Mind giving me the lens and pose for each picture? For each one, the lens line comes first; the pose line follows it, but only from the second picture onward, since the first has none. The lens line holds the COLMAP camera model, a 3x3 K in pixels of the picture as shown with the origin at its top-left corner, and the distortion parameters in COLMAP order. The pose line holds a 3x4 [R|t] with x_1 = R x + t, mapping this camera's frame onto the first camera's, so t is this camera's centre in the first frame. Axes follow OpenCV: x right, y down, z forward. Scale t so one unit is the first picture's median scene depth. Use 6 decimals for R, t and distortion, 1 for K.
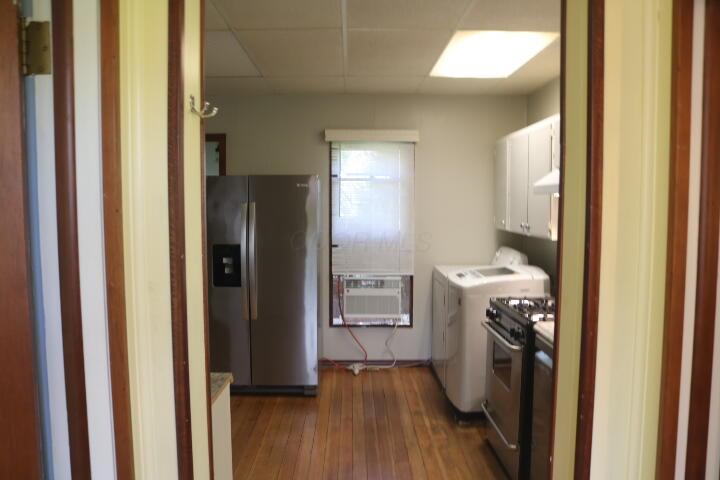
lens RADIAL K [[593.8, 0, 356.7], [0, 593.8, 248.9], [0, 0, 1]] dist [-0.159145, 0.130040]
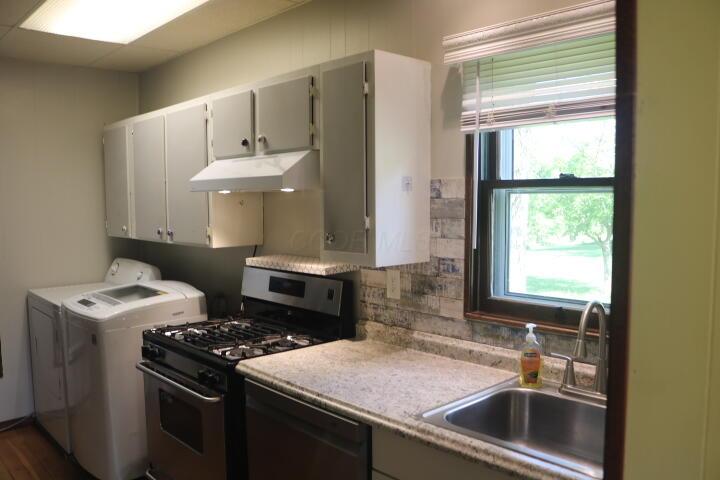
lens RADIAL K [[593.8, 0, 356.7], [0, 593.8, 248.9], [0, 0, 1]] dist [-0.159145, 0.130040]
pose [[0.739856, -0.063262, 0.669785, -0.053323], [0.061867, 0.997748, 0.025899, -0.020258], [-0.669915, 0.022276, 0.742103, 0.231812]]
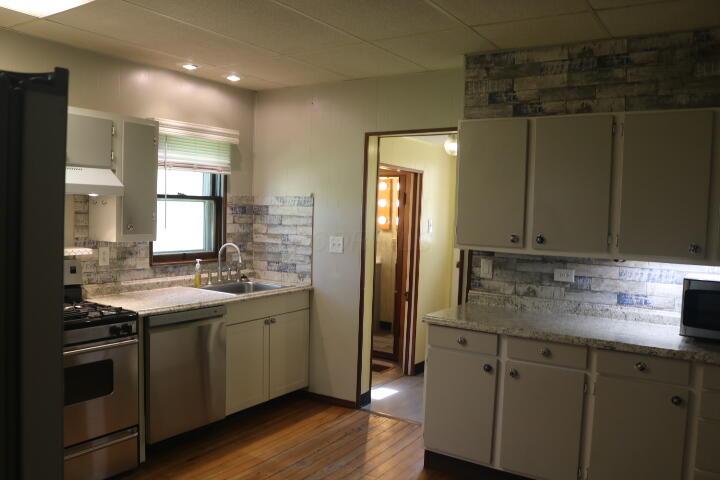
lens RADIAL K [[593.8, 0, 356.7], [0, 593.8, 248.9], [0, 0, 1]] dist [-0.159145, 0.130040]
pose [[-0.826905, -0.067389, 0.558289, -0.470724], [0.008752, 0.991131, 0.132599, -0.096881], [-0.562273, 0.114533, -0.818982, 1.180493]]
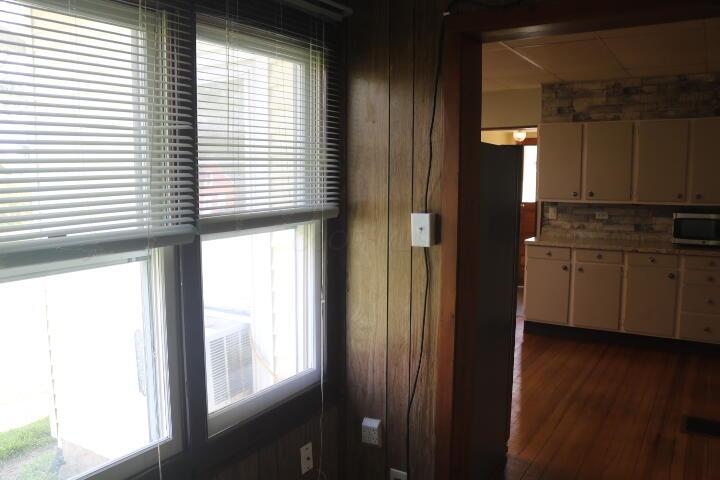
lens RADIAL K [[593.8, 0, 356.7], [0, 593.8, 248.9], [0, 0, 1]] dist [-0.159145, 0.130040]
pose [[-0.843877, -0.067587, 0.532263, -0.502161], [0.038395, 0.981884, 0.185553, -0.148839], [-0.535161, 0.177021, -0.825994, 1.826395]]
